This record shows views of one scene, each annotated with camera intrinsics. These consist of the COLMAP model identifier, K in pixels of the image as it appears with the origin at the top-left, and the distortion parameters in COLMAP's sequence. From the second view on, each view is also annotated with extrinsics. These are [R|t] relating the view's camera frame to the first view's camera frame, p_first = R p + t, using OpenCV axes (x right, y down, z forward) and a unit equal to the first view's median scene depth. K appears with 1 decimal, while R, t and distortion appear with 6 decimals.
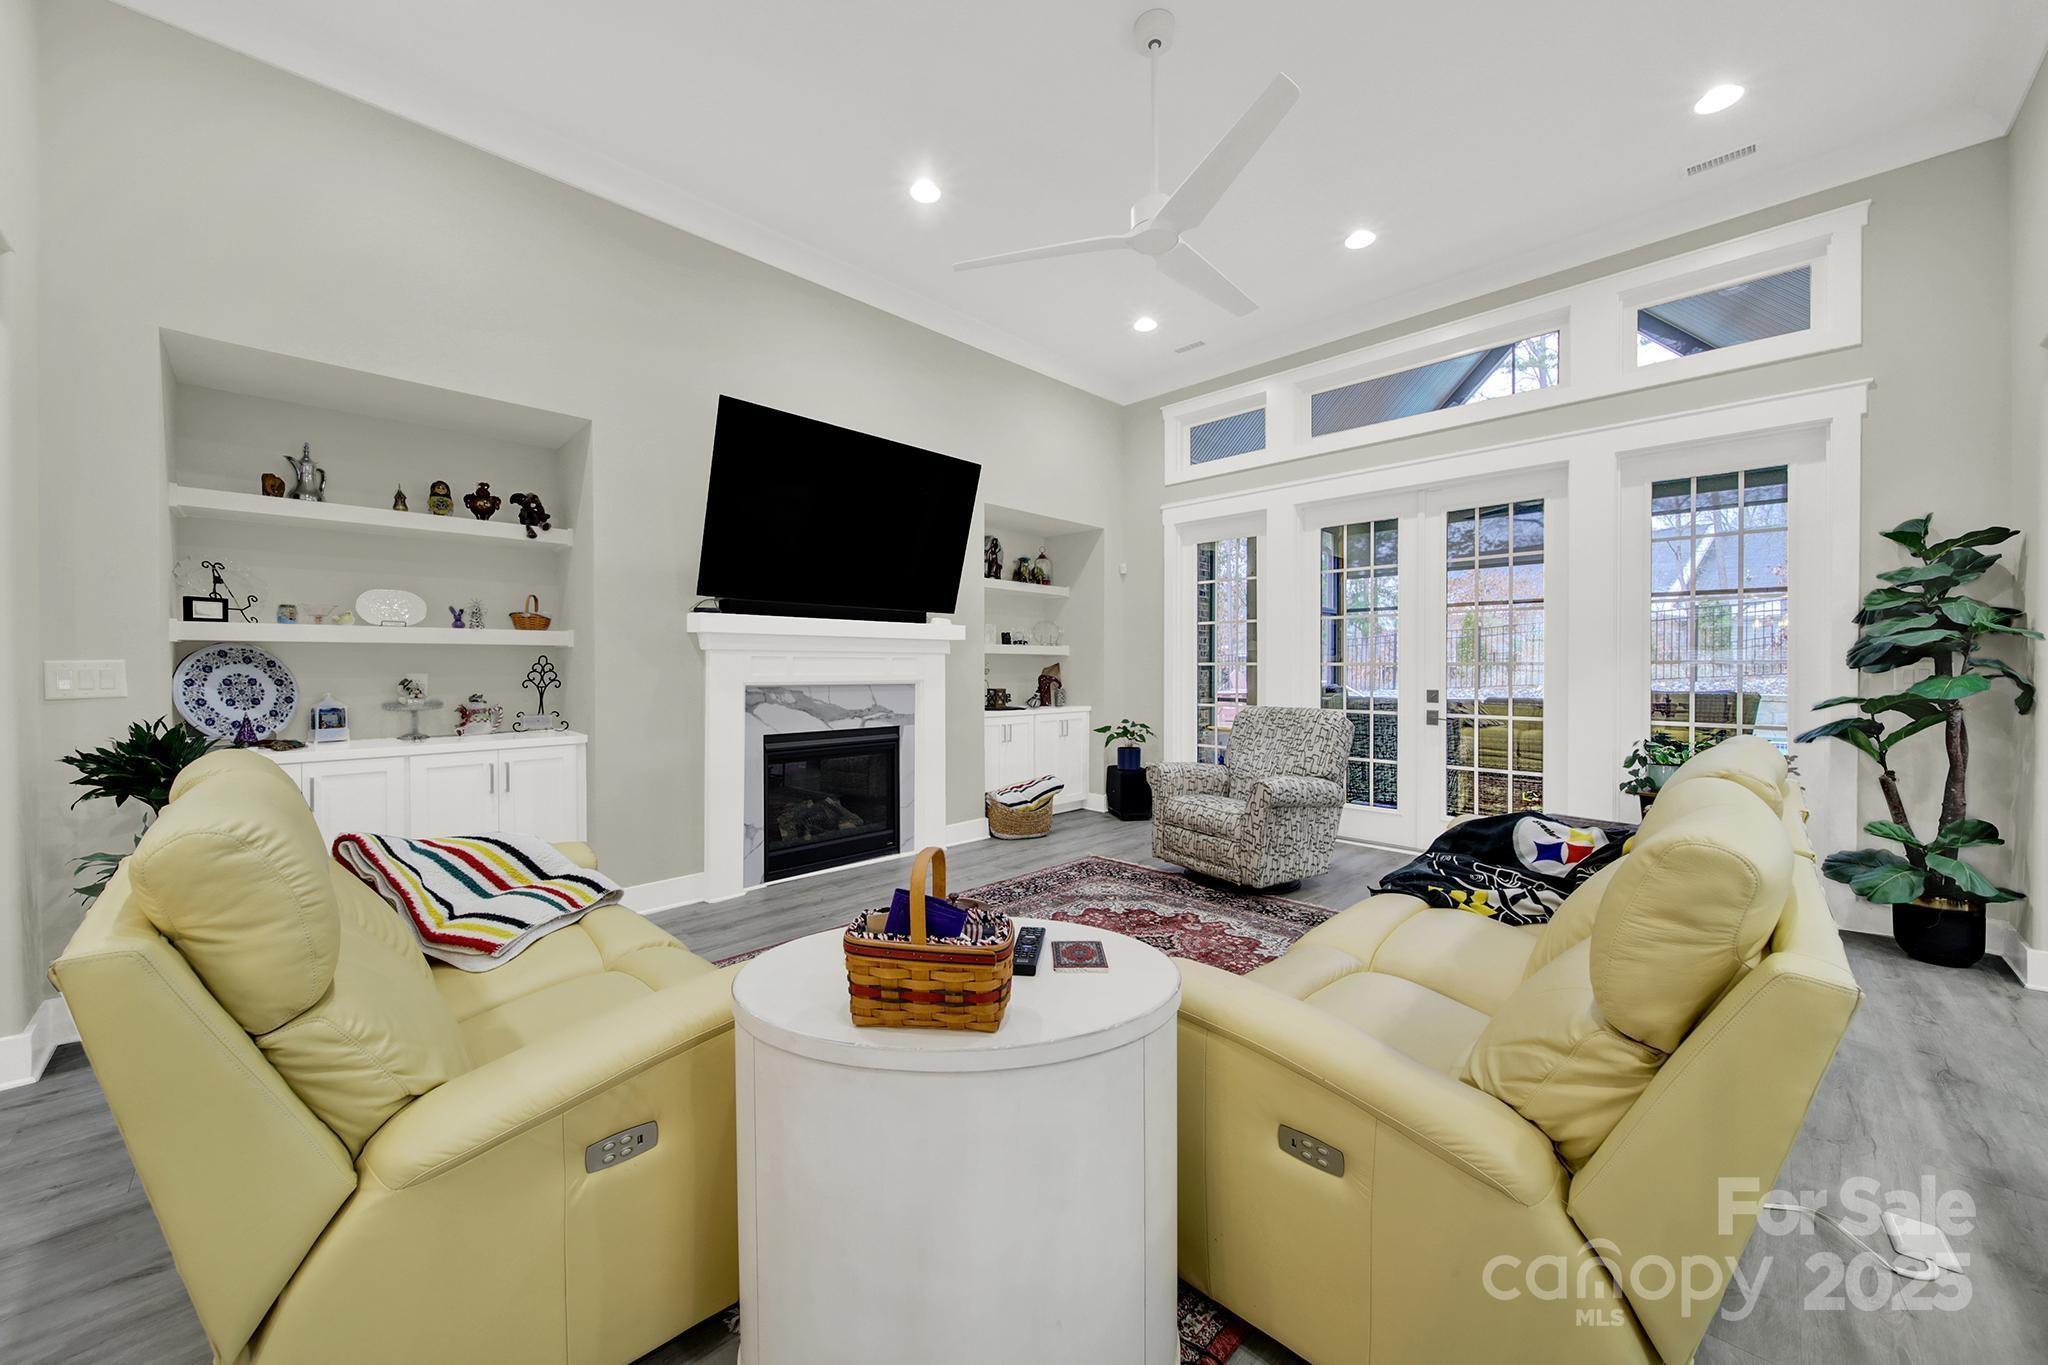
lens RADIAL K [[748.8, 0, 1023.8], [0, 748.8, 681.4], [0, 0, 1]] dist [-0.003500, -0.000908]
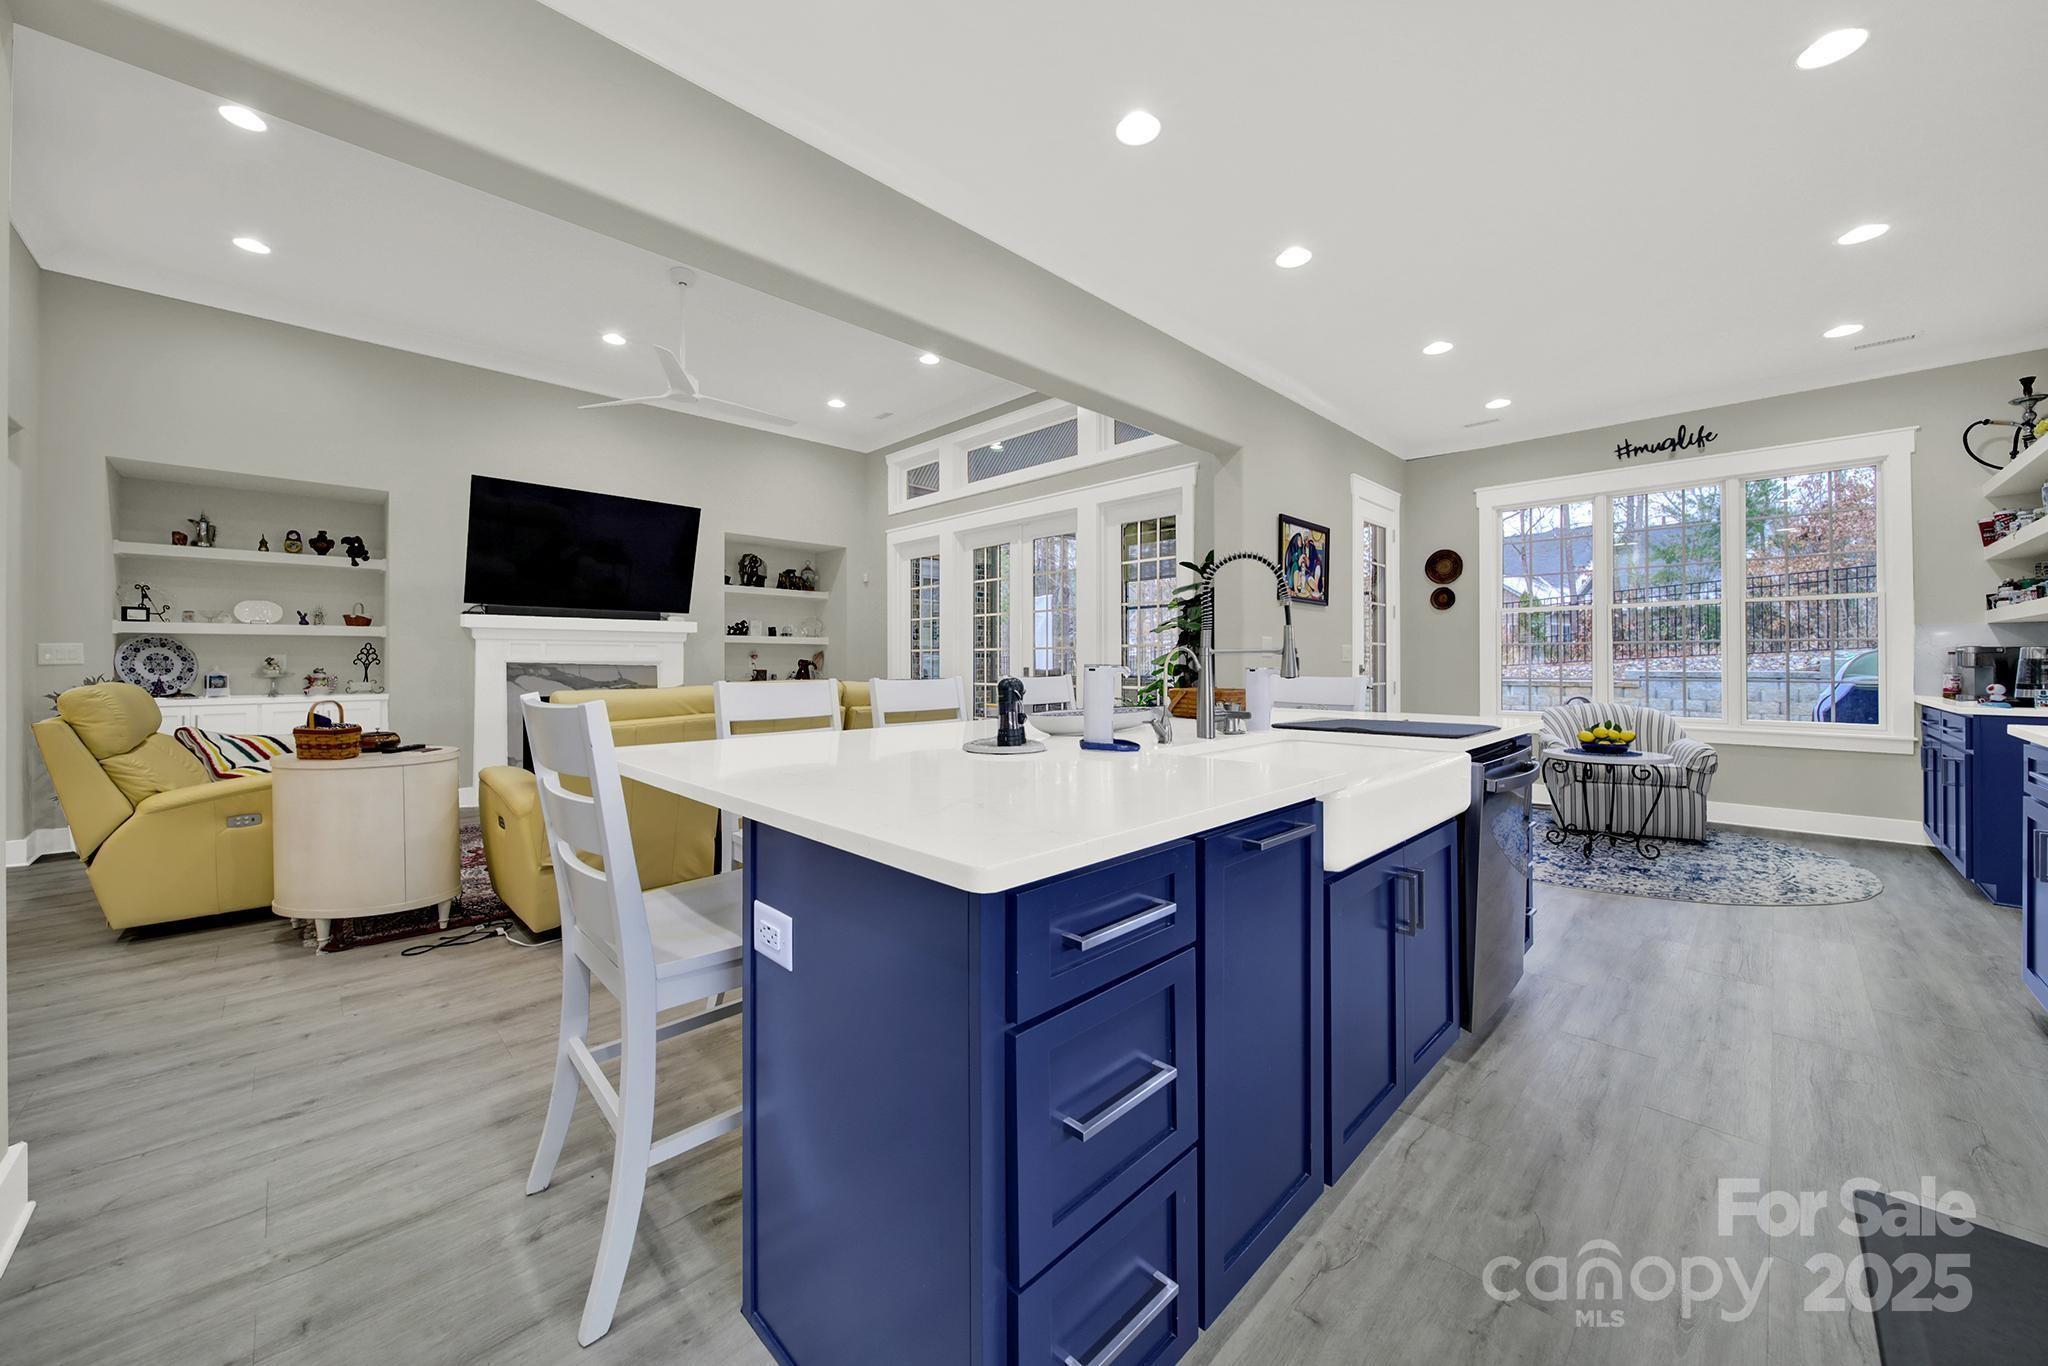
lens RADIAL K [[748.8, 0, 1014.3], [0, 748.8, 665.7], [0, 0, 1]] dist [-0.003500, -0.000908]
pose [[0.999968, -0.001936, -0.007717, 0.717942], [0.001825, 0.999895, -0.014353, 0.037610], [0.007744, 0.014338, 0.999867, -0.527967]]
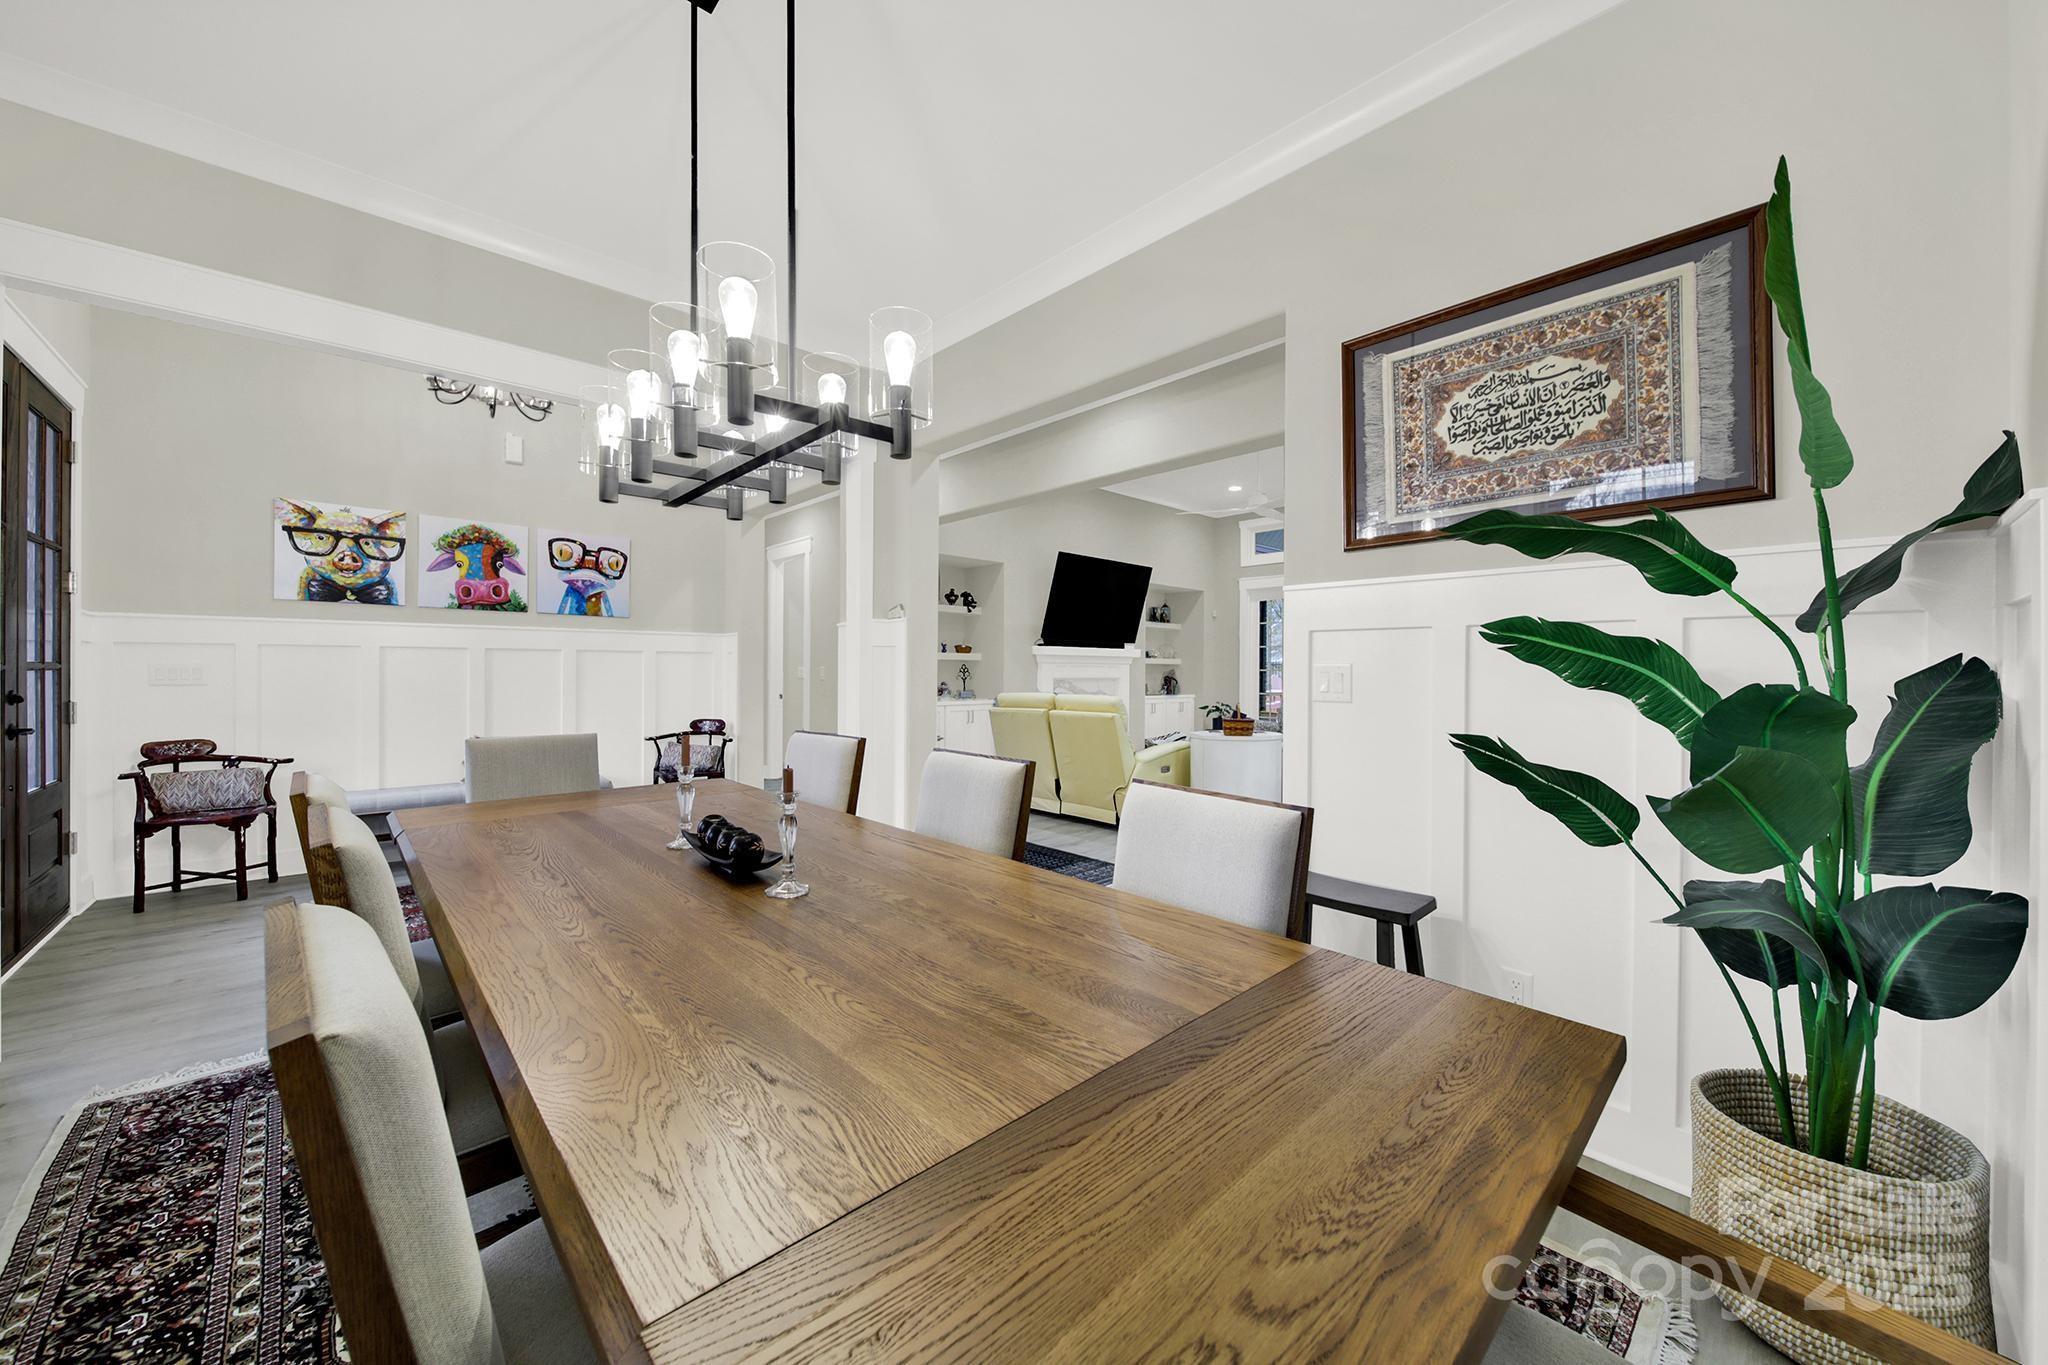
lens RADIAL K [[748.8, 0, 1033.0], [0, 748.8, 676.4], [0, 0, 1]] dist [-0.003500, -0.000908]
pose [[0.999575, 0.007427, -0.028202, -0.409467], [-0.007755, 0.999903, -0.011539, 0.024692], [0.028113, 0.011752, 0.999536, -1.258088]]
